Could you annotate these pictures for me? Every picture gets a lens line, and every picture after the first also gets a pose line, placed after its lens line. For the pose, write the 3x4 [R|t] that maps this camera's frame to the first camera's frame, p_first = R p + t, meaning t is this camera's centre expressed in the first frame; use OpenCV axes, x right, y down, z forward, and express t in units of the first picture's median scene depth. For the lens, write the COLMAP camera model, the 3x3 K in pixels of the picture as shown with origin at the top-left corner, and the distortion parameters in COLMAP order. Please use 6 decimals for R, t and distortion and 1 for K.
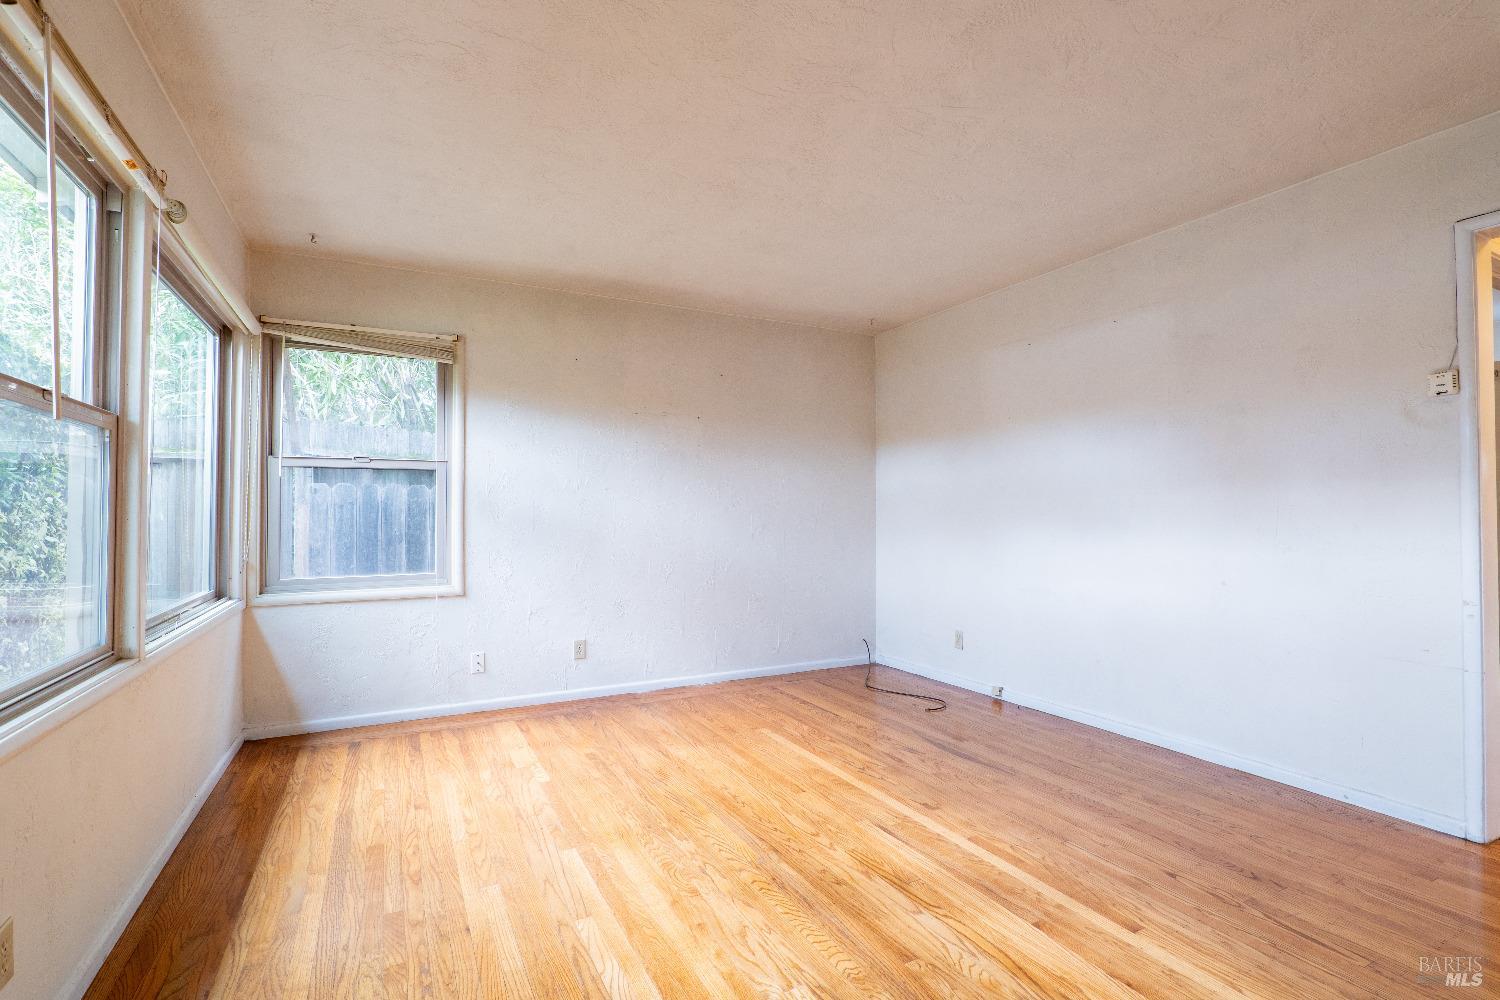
lens RADIAL K [[701.2, 0, 750.0], [0, 701.2, 500.0], [0, 0, 1]] dist [-0.016948, 0.005122]
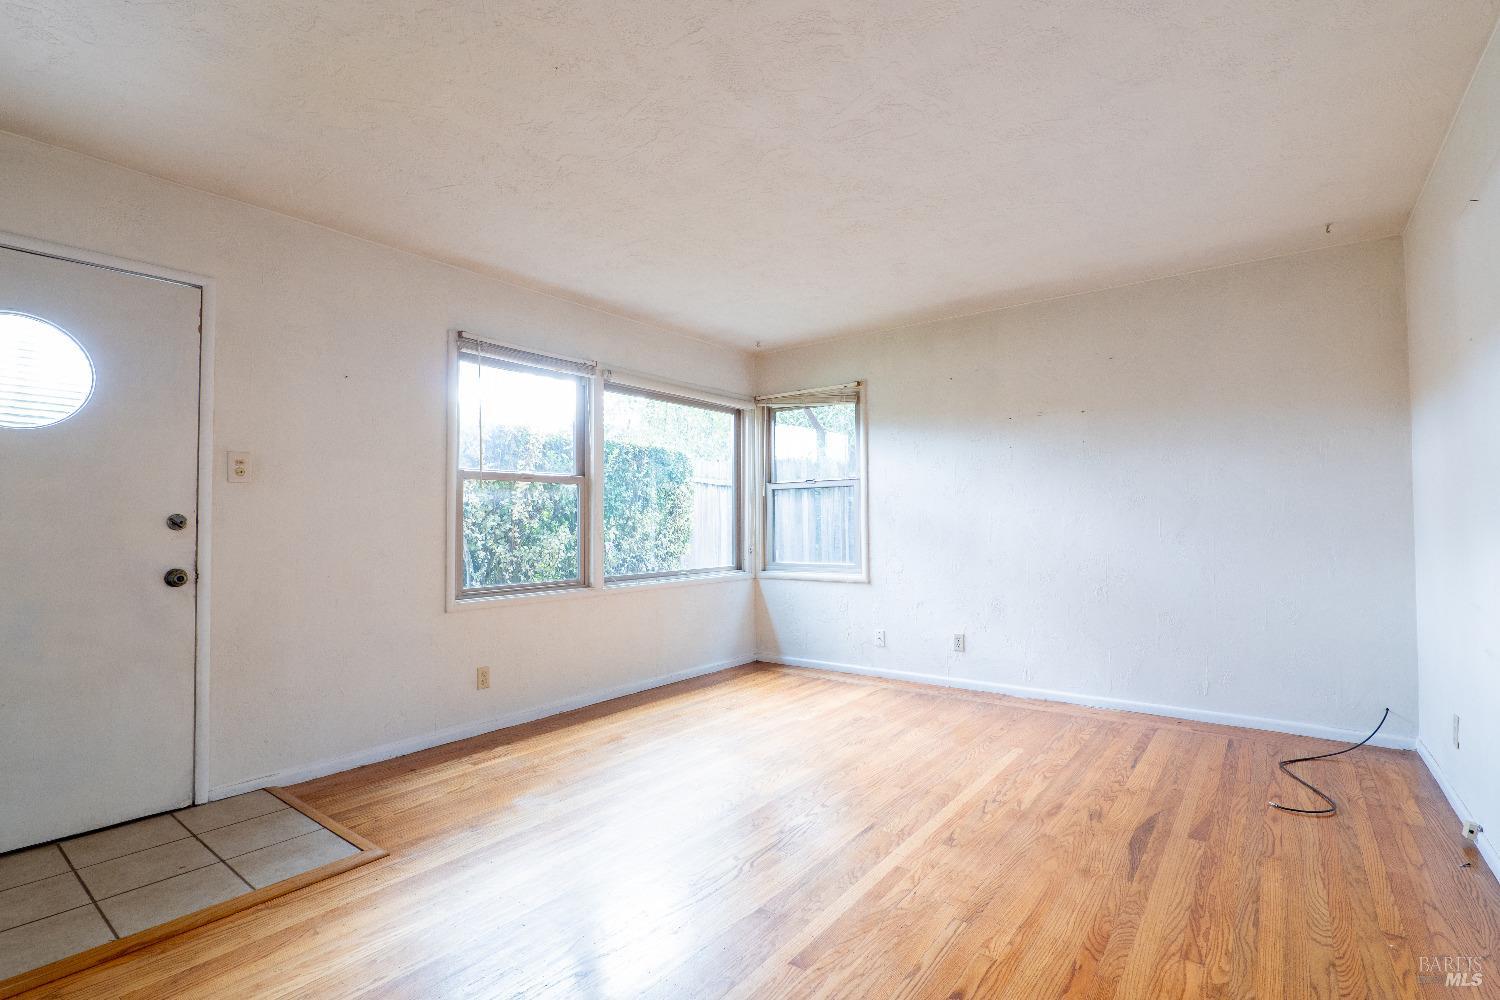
lens RADIAL K [[704.7, 0, 750.0], [0, 704.7, 500.0], [0, 0, 1]] dist [0.000633, 0.000389]
pose [[0.410579, -0.035443, -0.911136, 0.771626], [0.027189, 0.999276, -0.026619, 0.015599], [0.911420, -0.013843, 0.411245, 0.314761]]
